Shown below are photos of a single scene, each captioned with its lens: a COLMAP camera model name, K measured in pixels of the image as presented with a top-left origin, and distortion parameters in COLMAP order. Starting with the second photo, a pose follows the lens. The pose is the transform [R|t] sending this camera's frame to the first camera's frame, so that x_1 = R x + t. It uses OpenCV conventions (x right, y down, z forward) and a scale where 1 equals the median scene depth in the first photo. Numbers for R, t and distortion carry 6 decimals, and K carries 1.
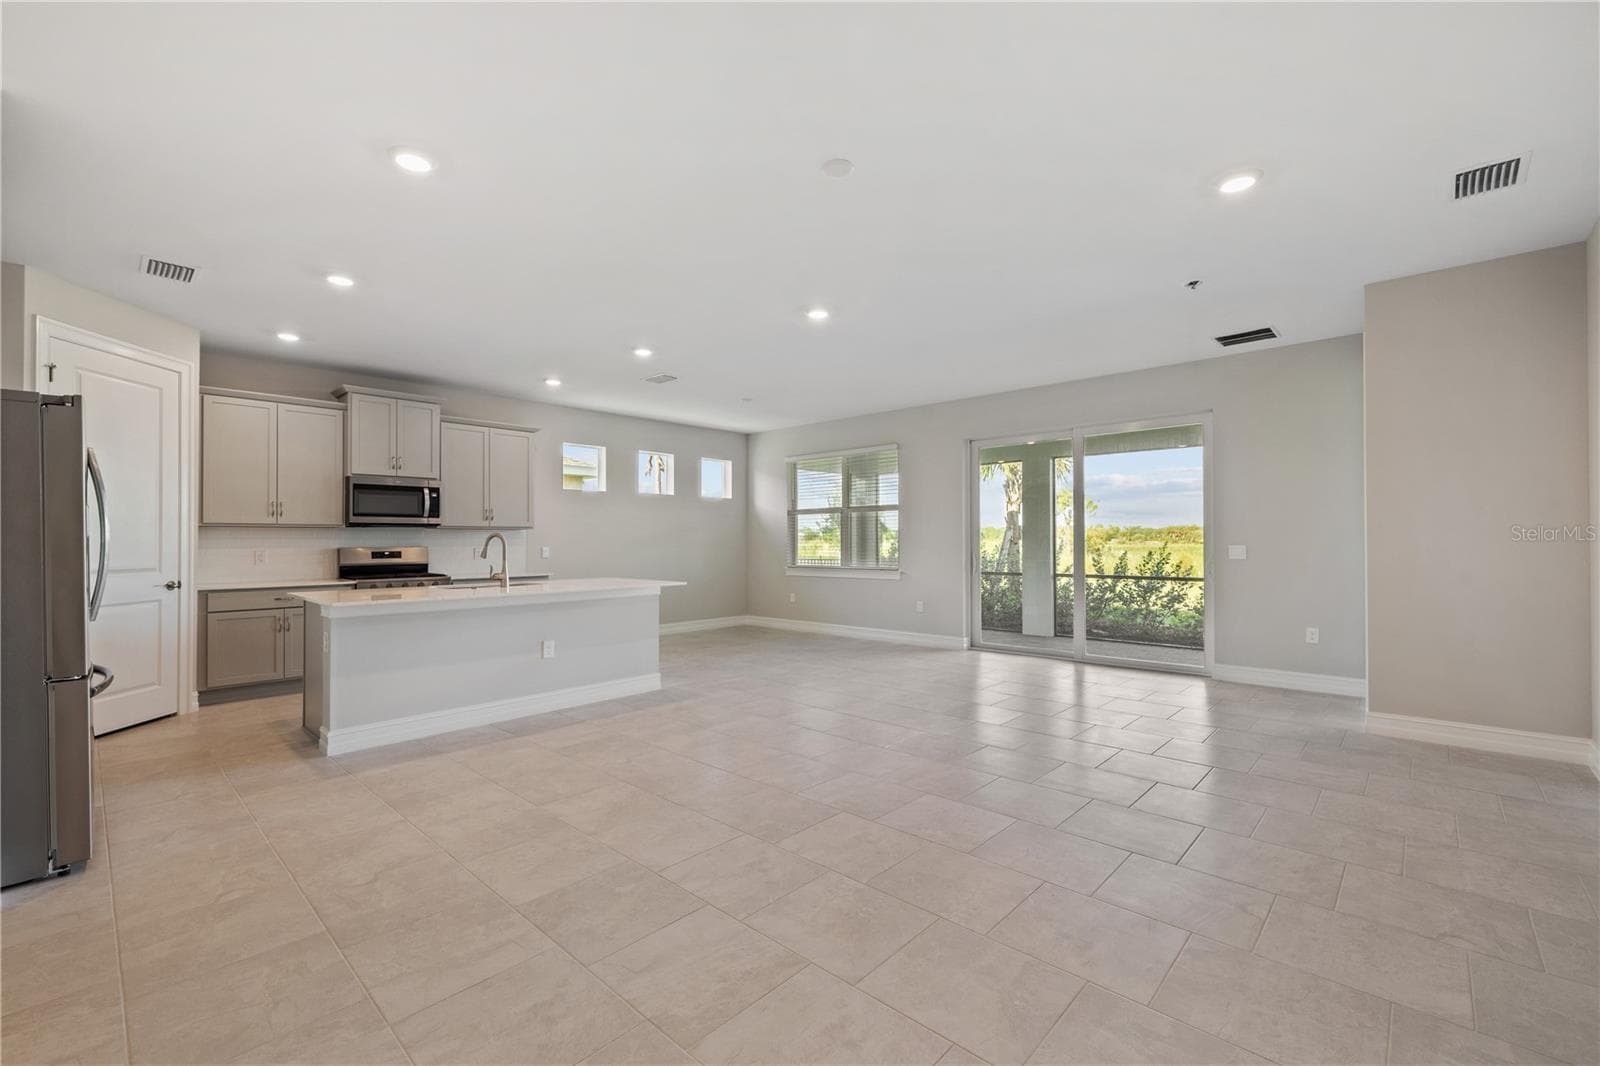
lens RADIAL K [[674.4, 0, 801.2], [0, 674.4, 539.5], [0, 0, 1]] dist [0.000297, 0.000787]
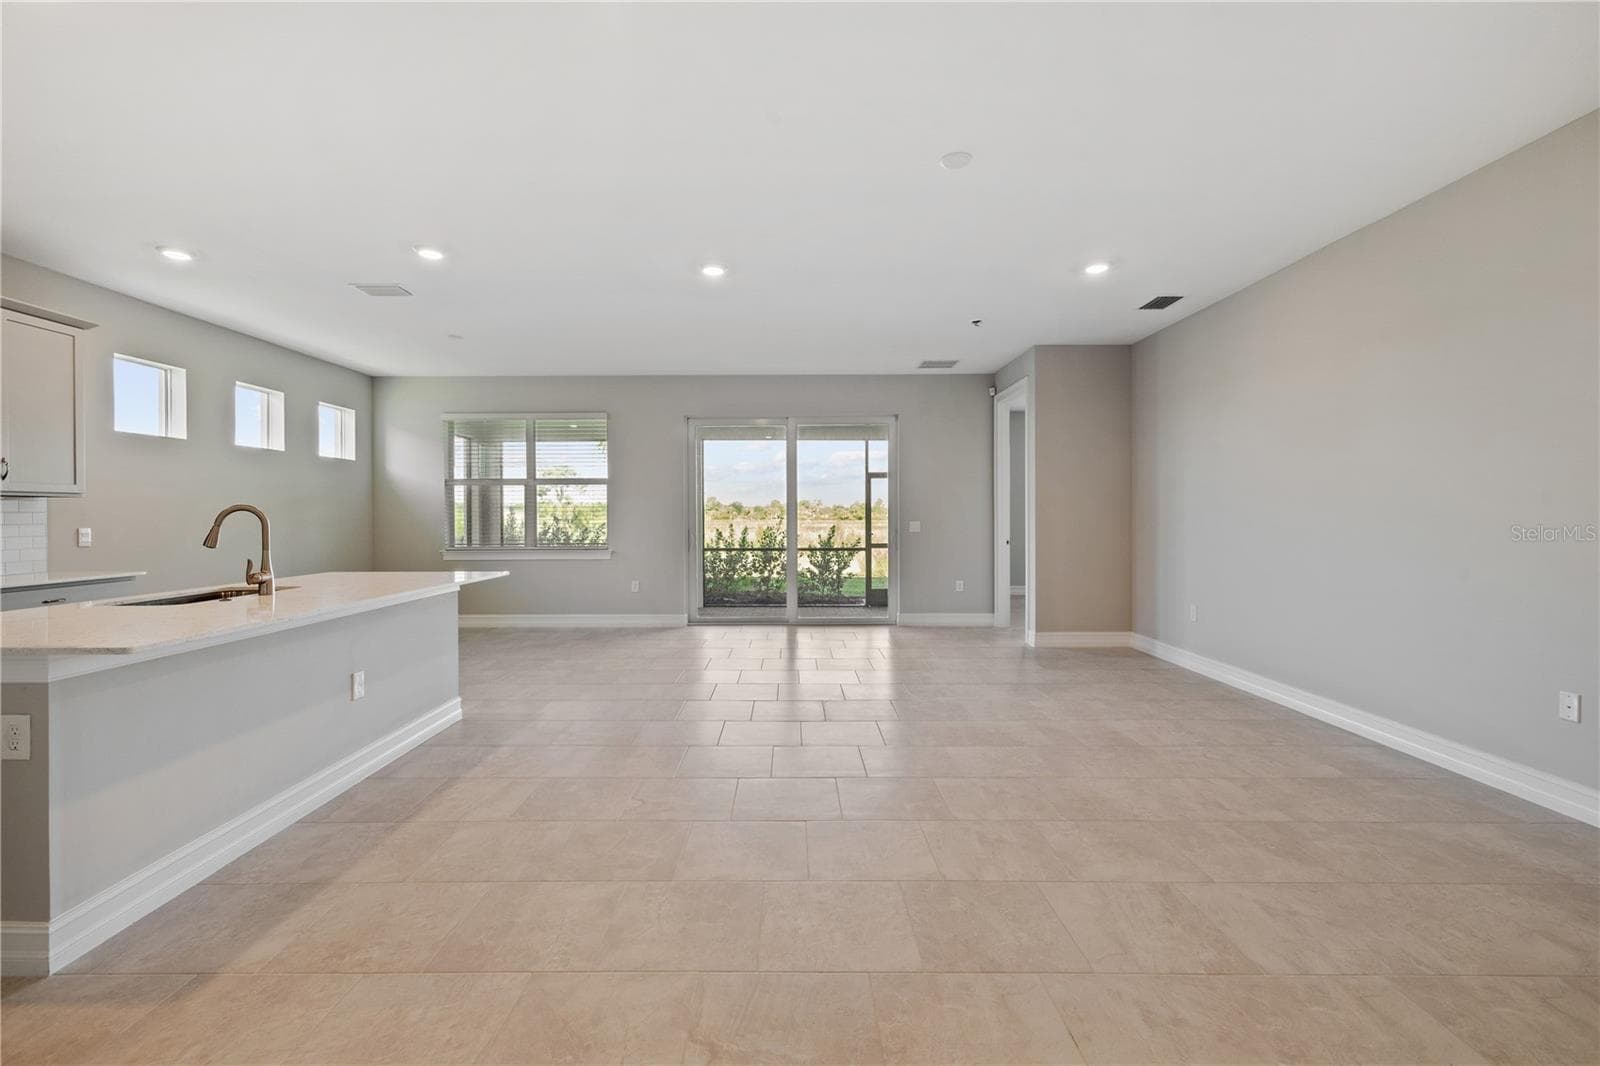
lens RADIAL K [[674.4, 0, 799.6], [0, 674.4, 520.9], [0, 0, 1]] dist [0.000297, 0.000787]
pose [[0.735376, -0.002598, 0.677654, -0.379895], [-0.002182, 0.999978, 0.006201, -0.000064], [-0.677656, -0.006039, 0.735354, 0.178839]]
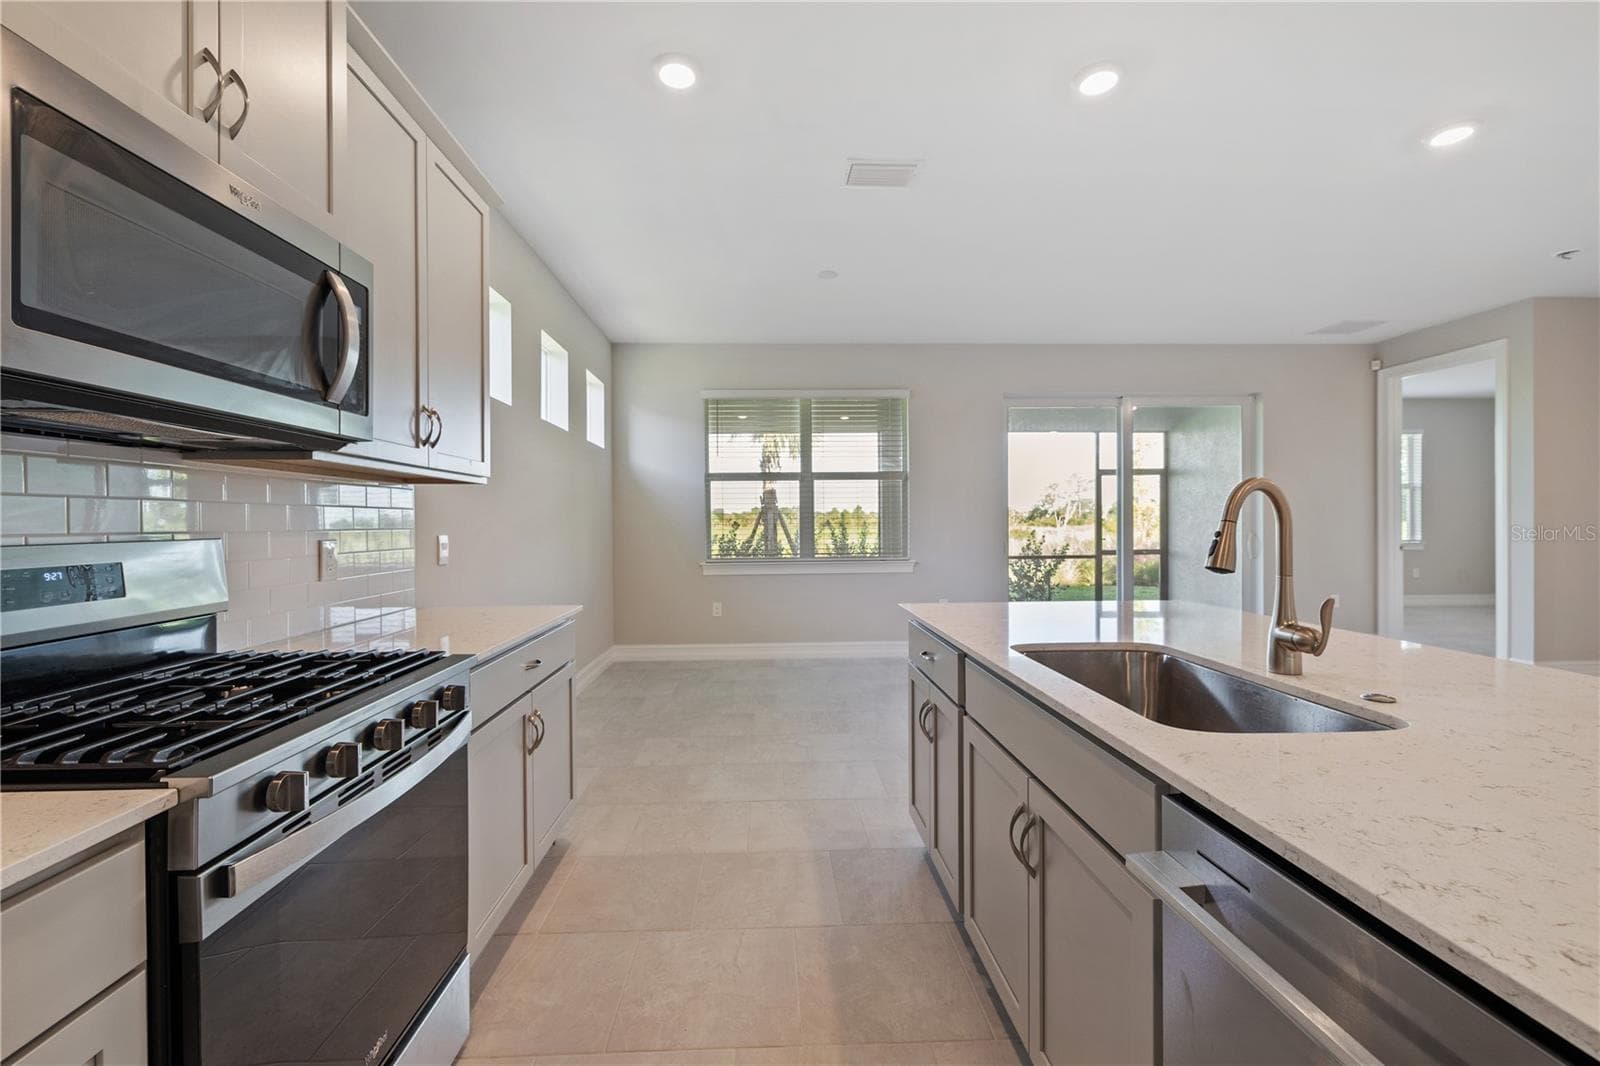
lens RADIAL K [[674.4, 0, 813.4], [0, 674.4, 533.3], [0, 0, 1]] dist [0.000297, 0.000787]
pose [[0.705146, -0.012175, 0.708957, -0.592499], [0.001906, 0.999882, 0.015276, 0.005571], [-0.709059, -0.009421, 0.705086, 0.702364]]
